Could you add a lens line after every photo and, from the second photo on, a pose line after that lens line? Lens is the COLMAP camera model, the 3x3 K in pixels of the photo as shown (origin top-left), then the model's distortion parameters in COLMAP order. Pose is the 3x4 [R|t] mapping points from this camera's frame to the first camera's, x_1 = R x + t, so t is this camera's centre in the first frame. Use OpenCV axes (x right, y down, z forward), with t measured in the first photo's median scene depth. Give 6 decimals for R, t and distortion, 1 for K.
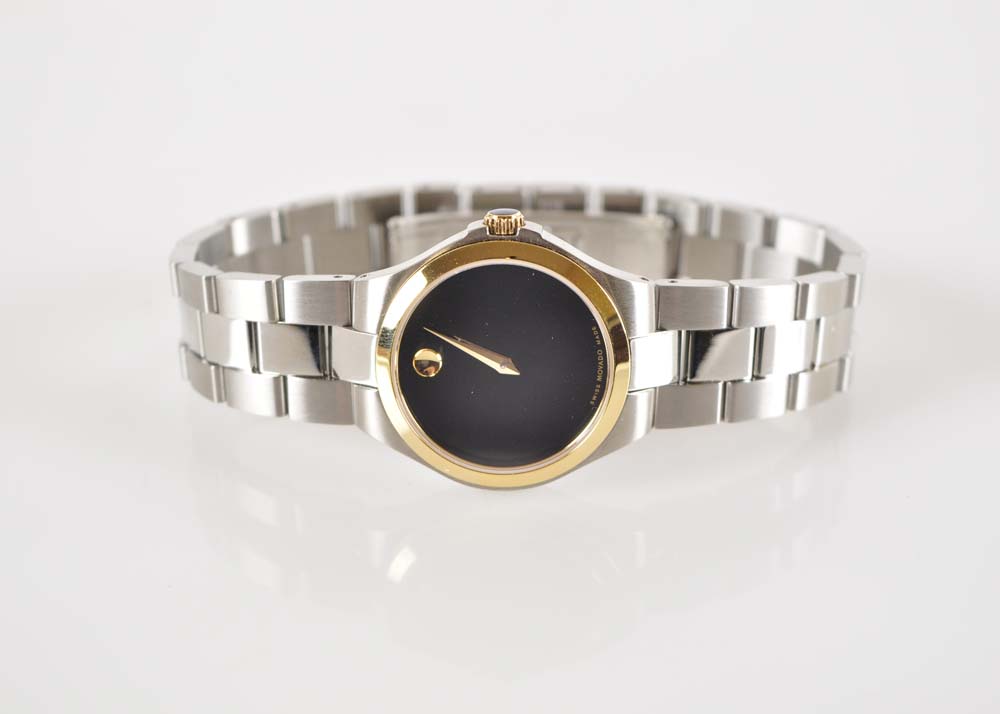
lens RADIAL K [[2384.9, 0, 498.9], [0, 2384.9, 355.9], [0, 0, 1]] dist [-0.293899, 0.000000]
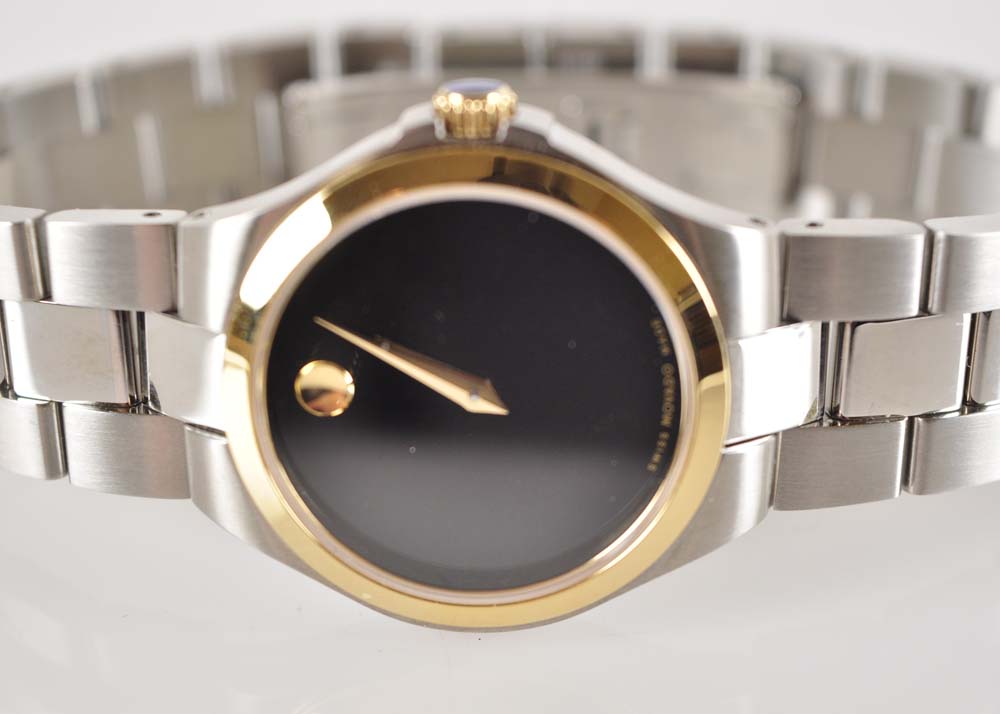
lens RADIAL K [[2445.5, 0, 503.7], [0, 2445.5, 362.6], [0, 0, 1]] dist [-0.056950, 0.000000]
pose [[0.999828, -0.000020, -0.018550, 0.017086], [0.001437, 0.997076, 0.076408, -0.041410], [0.018495, -0.076421, 0.996904, 0.477472]]
